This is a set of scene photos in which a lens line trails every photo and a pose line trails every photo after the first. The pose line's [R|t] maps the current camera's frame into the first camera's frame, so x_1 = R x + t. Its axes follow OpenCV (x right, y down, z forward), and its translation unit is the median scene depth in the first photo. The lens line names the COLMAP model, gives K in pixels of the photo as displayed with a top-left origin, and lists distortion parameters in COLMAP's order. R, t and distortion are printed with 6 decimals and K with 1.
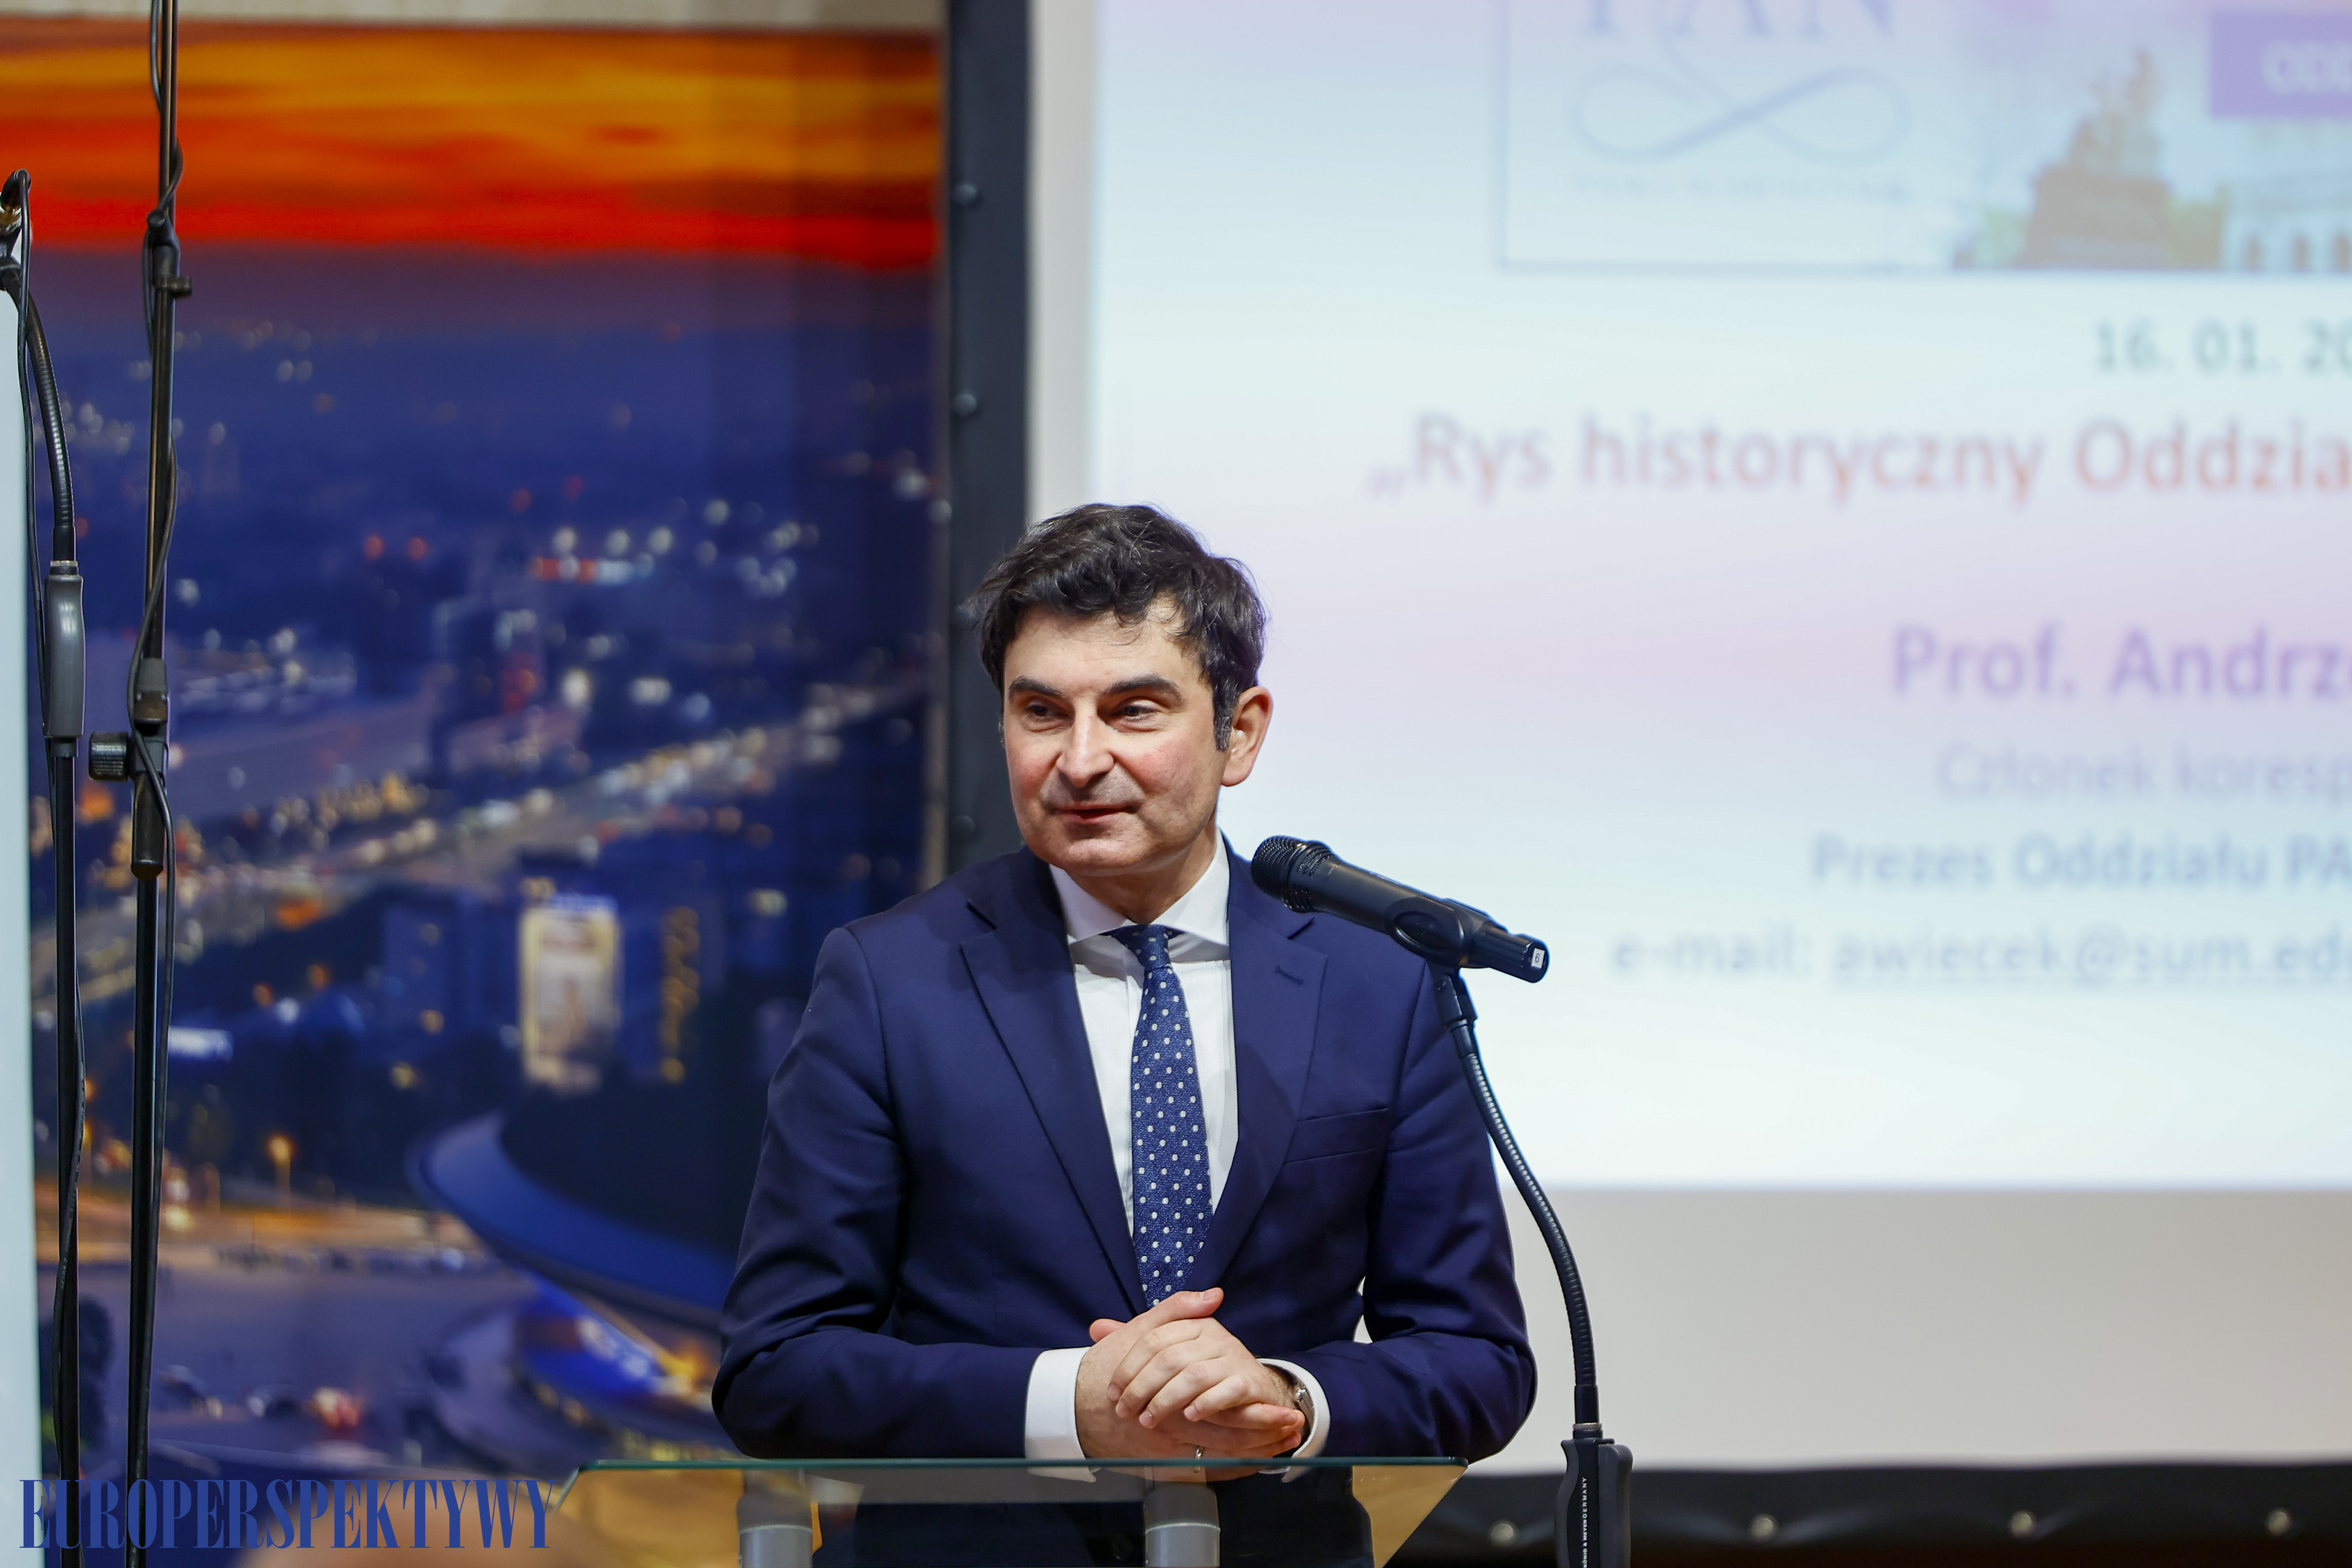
lens RADIAL K [[13065.8, 0, 768.2], [0, 13065.8, 782.0], [0, 0, 1]] dist [0.052229, -11.544072]
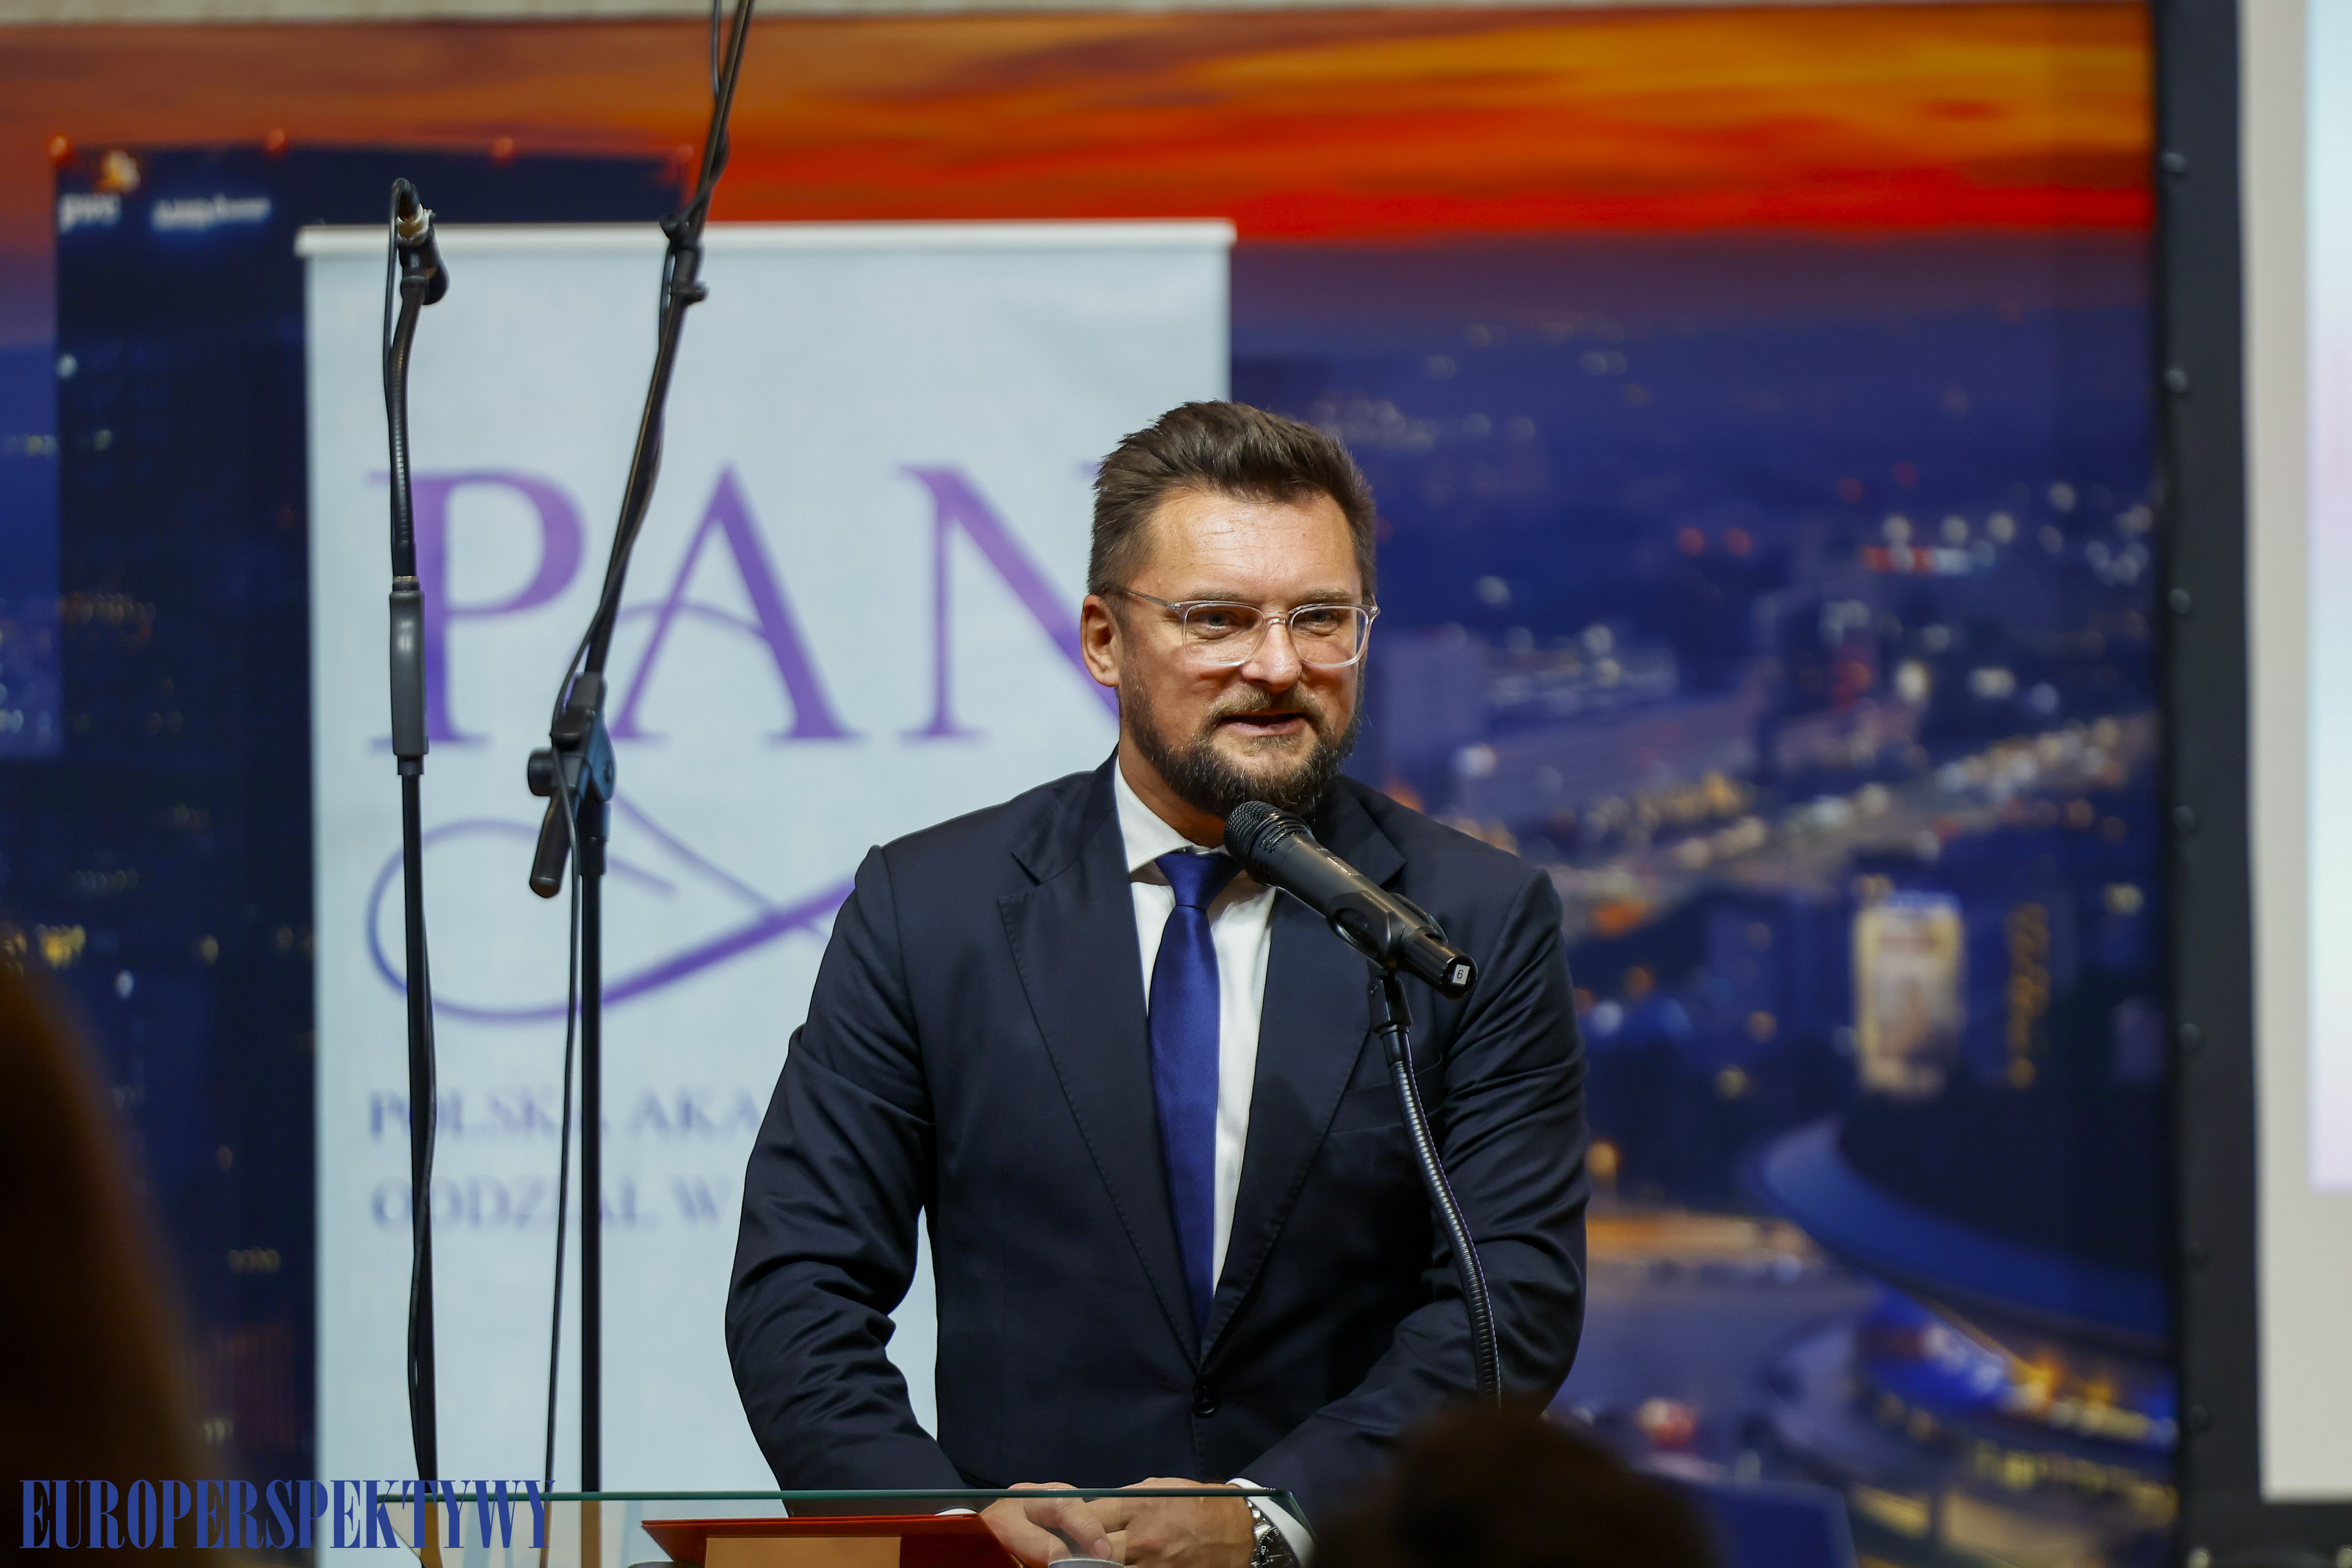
lens RADIAL K [[12984.1, 0, 1176.0], [0, 12984.1, 784.0], [0, 0, 1]] dist [-0.266858, 19.038745]
pose [[0.959047, -0.016298, -0.282777, 0.206332], [0.016750, 0.999859, -0.000819, 0.000356], [0.282750, -0.003951, 0.959185, 0.057226]]
